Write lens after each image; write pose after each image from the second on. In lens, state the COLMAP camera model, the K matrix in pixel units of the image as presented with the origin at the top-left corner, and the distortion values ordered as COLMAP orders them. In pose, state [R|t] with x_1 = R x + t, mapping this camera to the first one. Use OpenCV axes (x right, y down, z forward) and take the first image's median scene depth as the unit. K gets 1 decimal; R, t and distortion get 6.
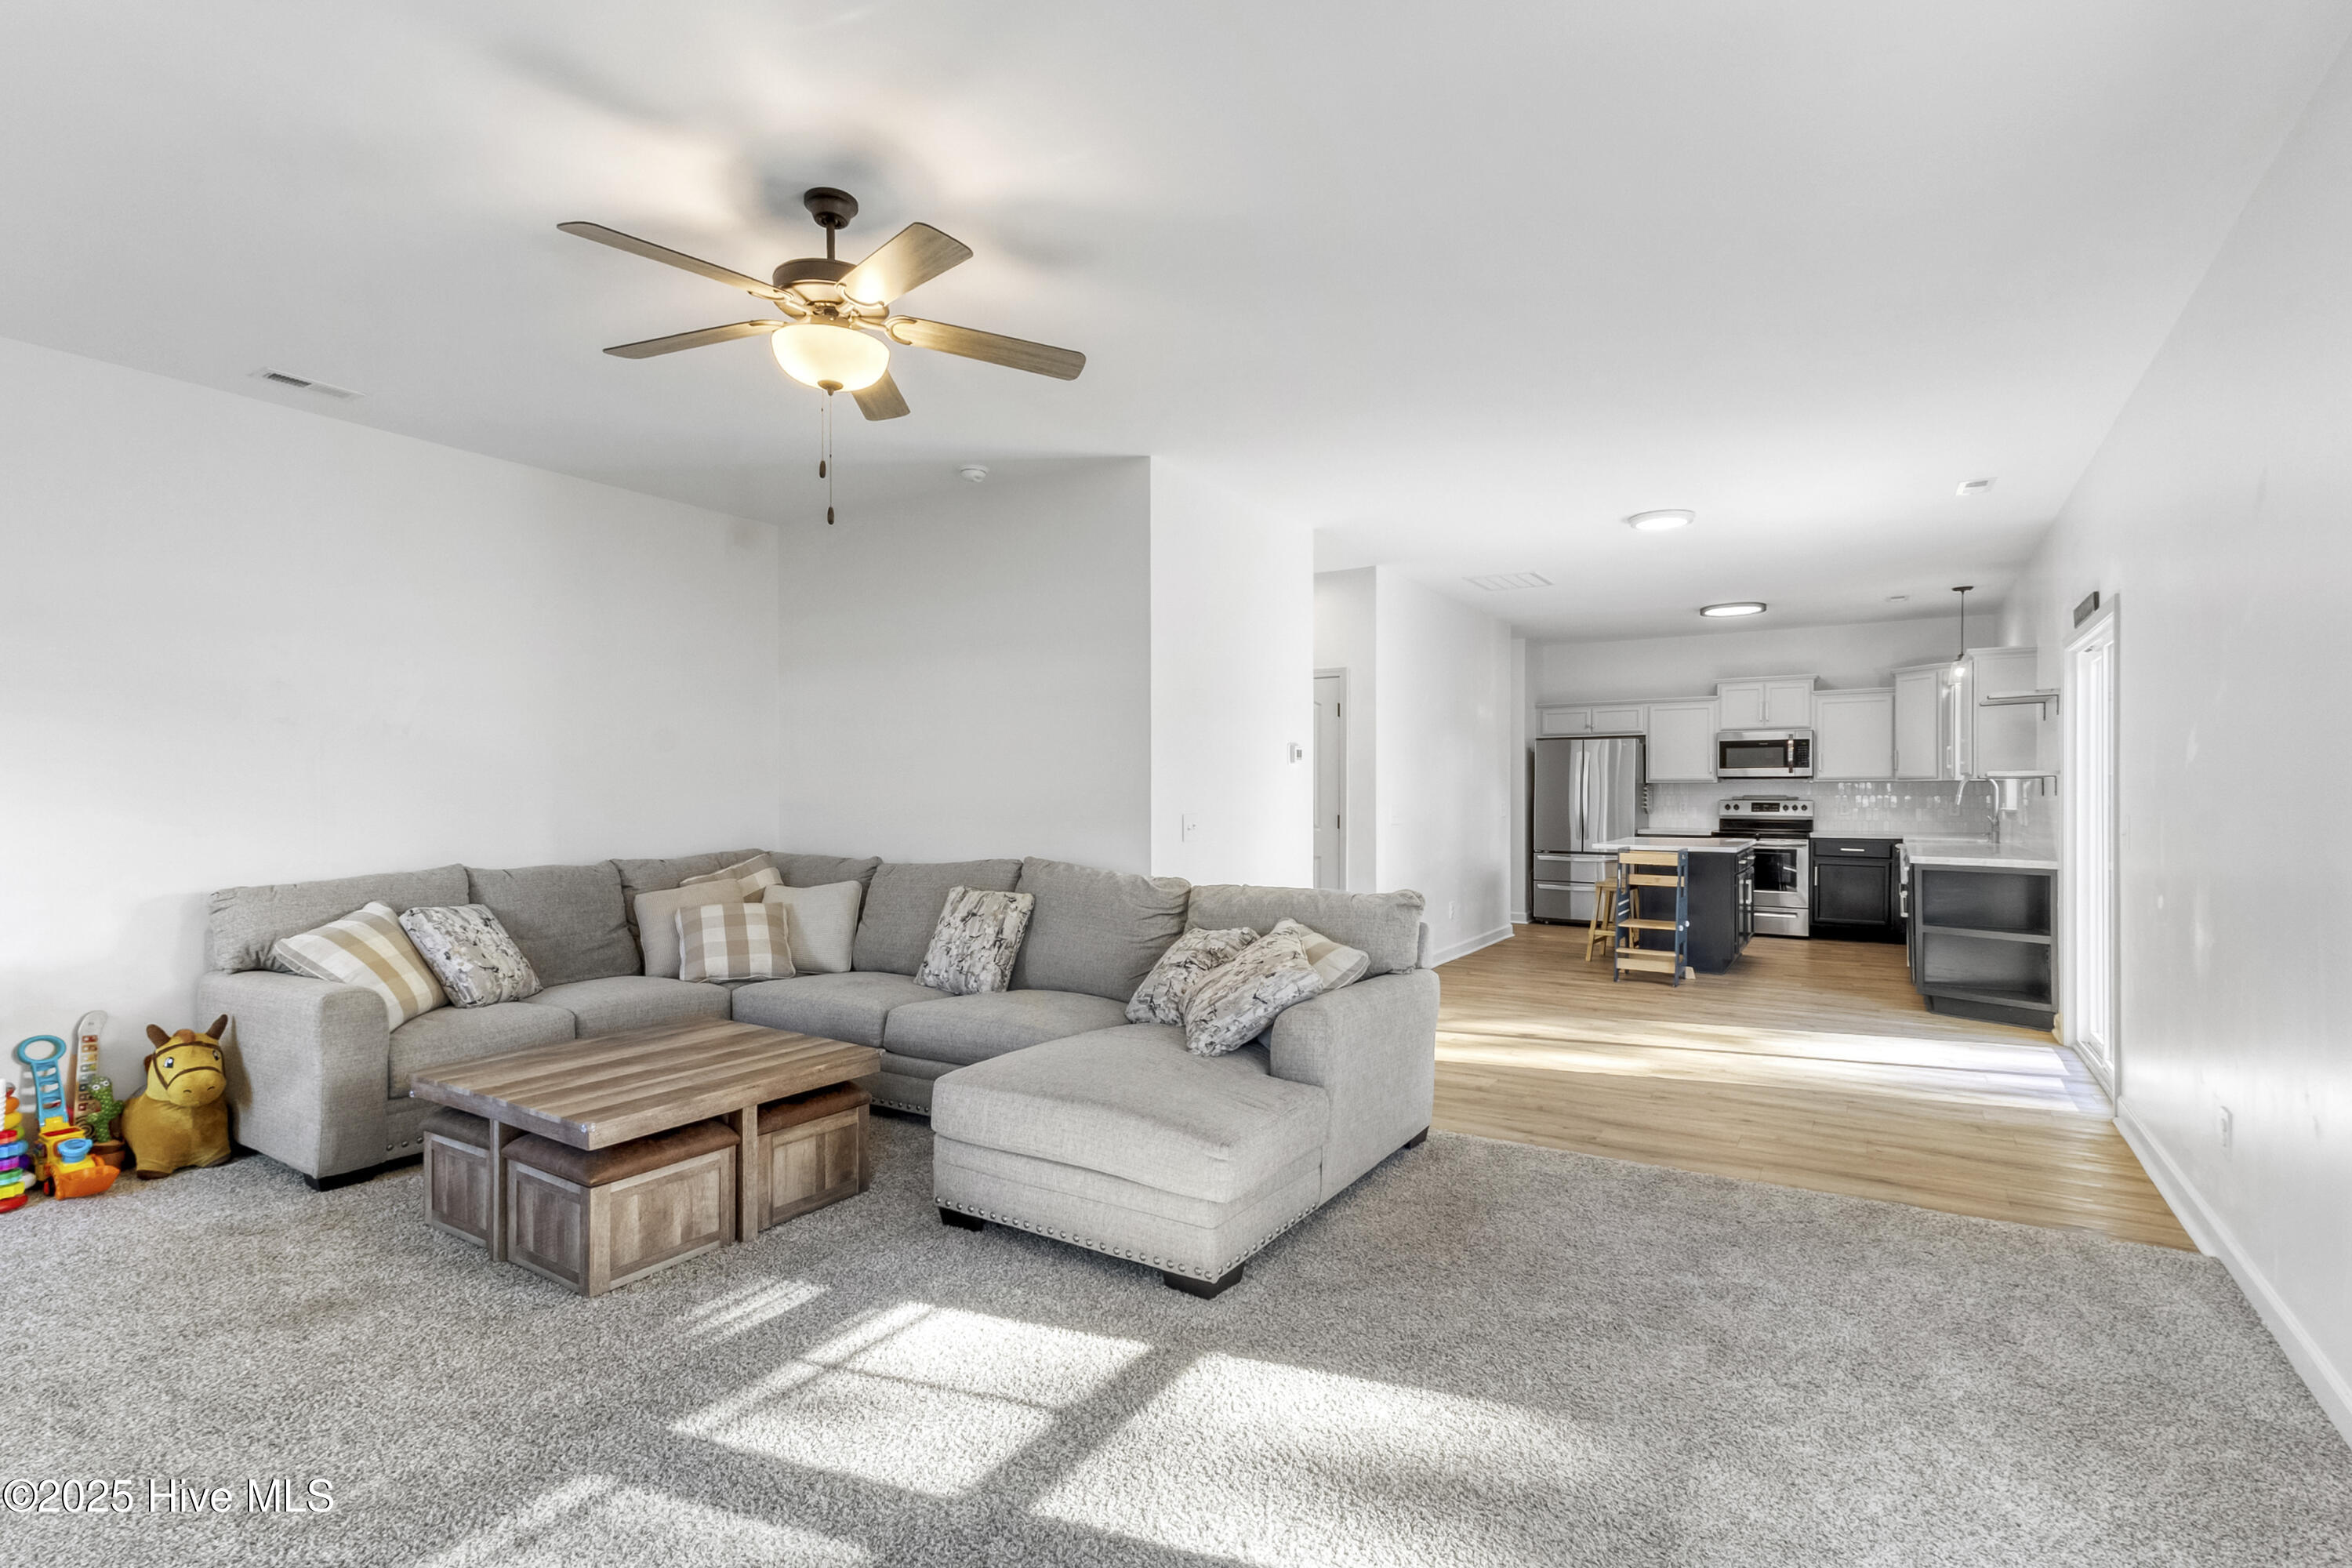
lens RADIAL K [[1109.2, 0, 1174.6], [0, 1109.2, 789.6], [0, 0, 1]] dist [0.017368, -0.002132]
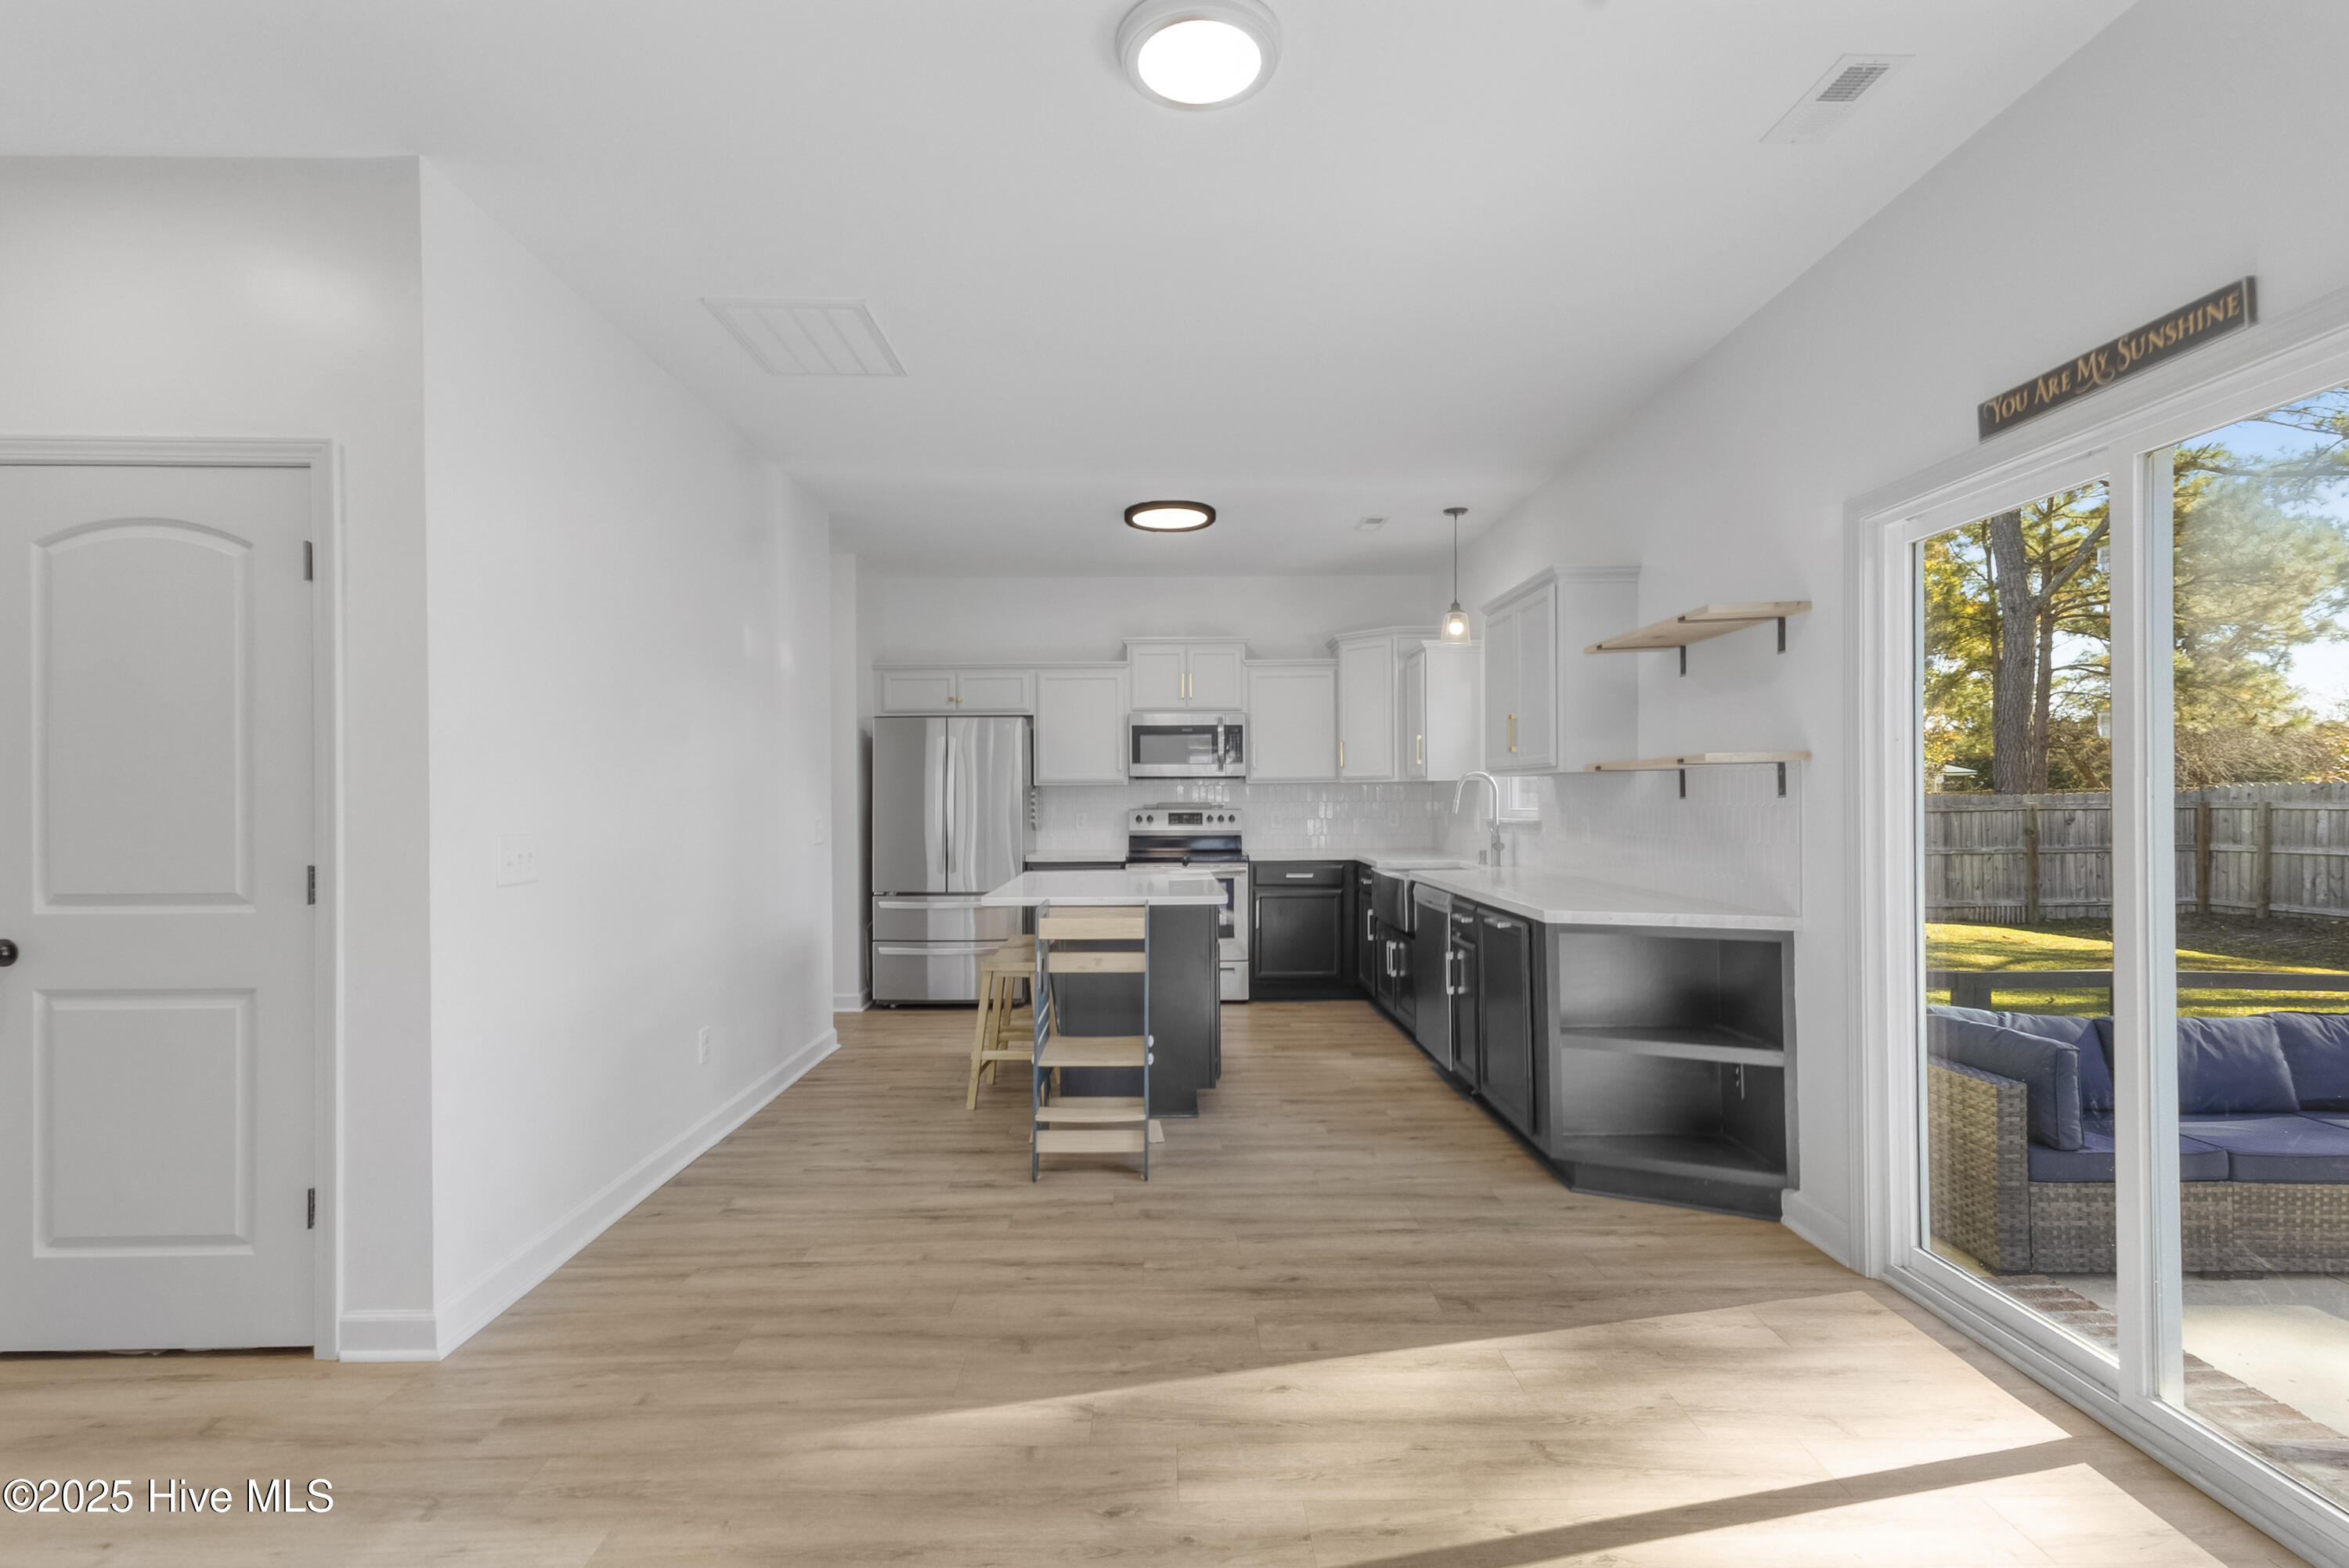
lens RADIAL K [[1107.7, 0, 1175.6], [0, 1107.7, 801.4], [0, 0, 1]] dist [0.017368, -0.002132]
pose [[0.836672, -0.006778, 0.547662, 0.131963], [0.005407, 0.999977, 0.004116, 0.001456], [-0.547677, -0.000482, 0.836689, 0.405983]]
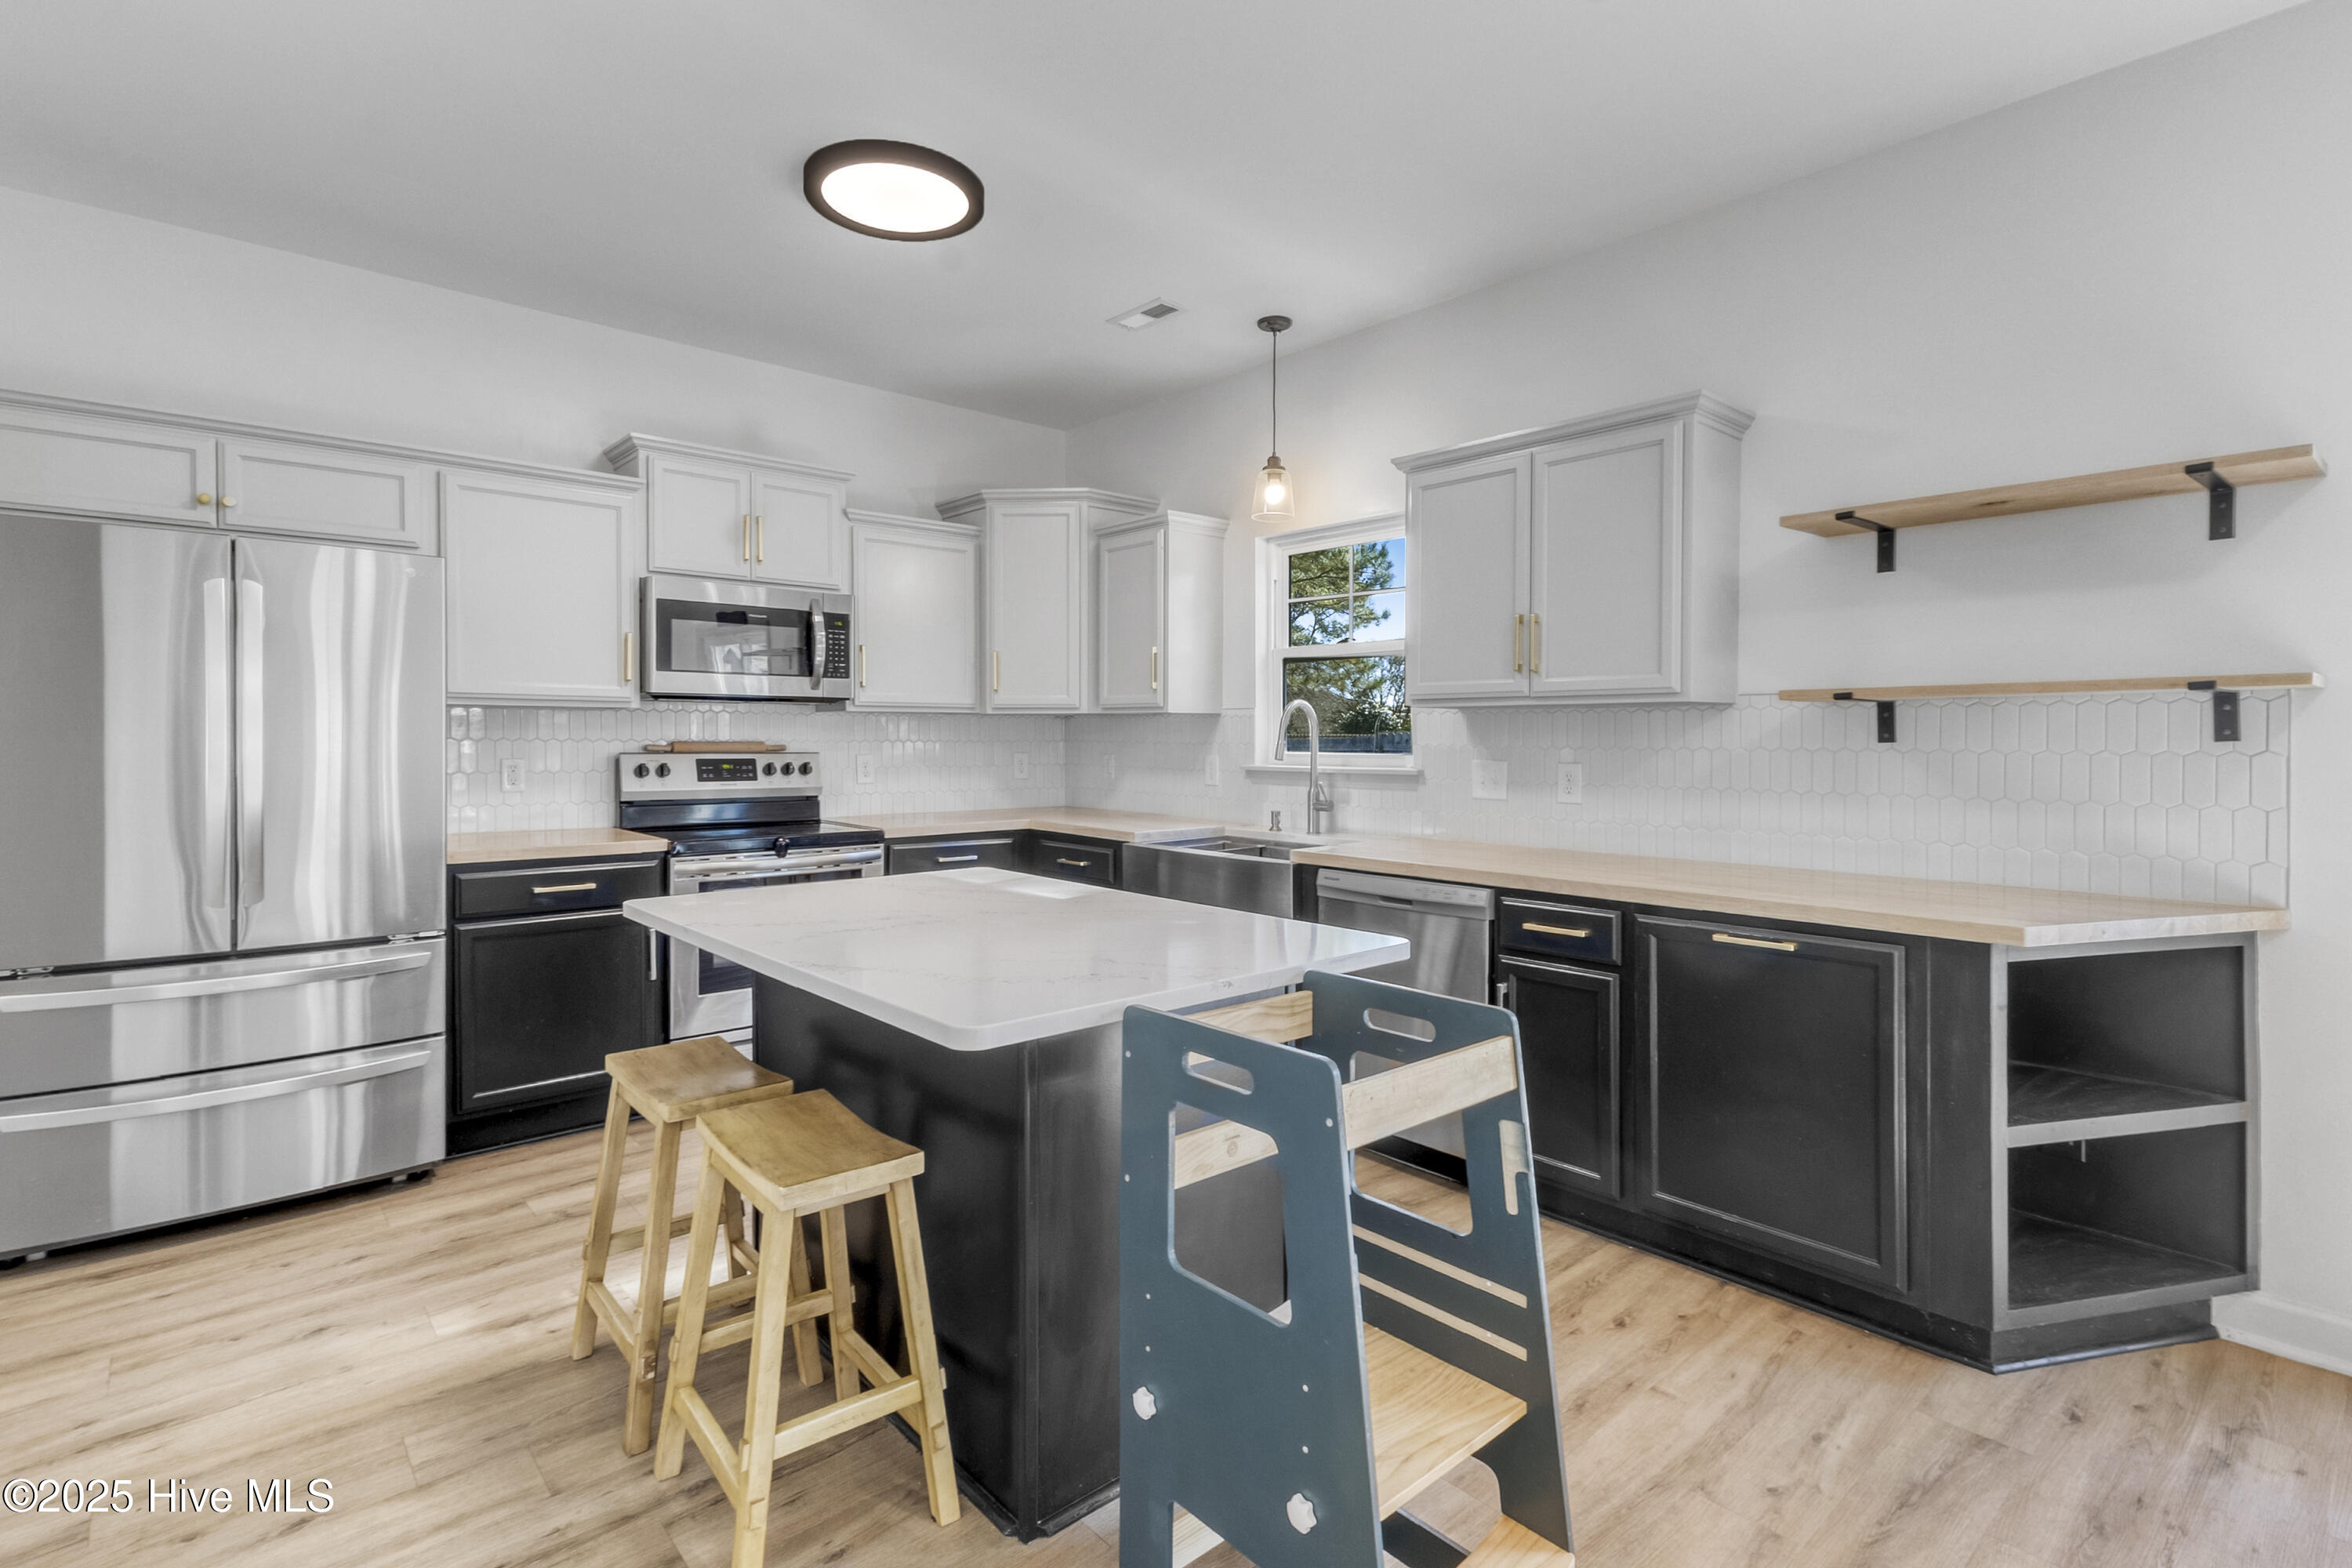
lens RADIAL K [[1109.2, 0, 1190.0], [0, 1109.2, 756.9], [0, 0, 1]] dist [0.017368, -0.002132]
pose [[0.272750, -0.014570, 0.961974, 0.175295], [-0.004854, 0.999852, 0.016520, 0.003050], [-0.962073, -0.009175, 0.272639, 0.726387]]
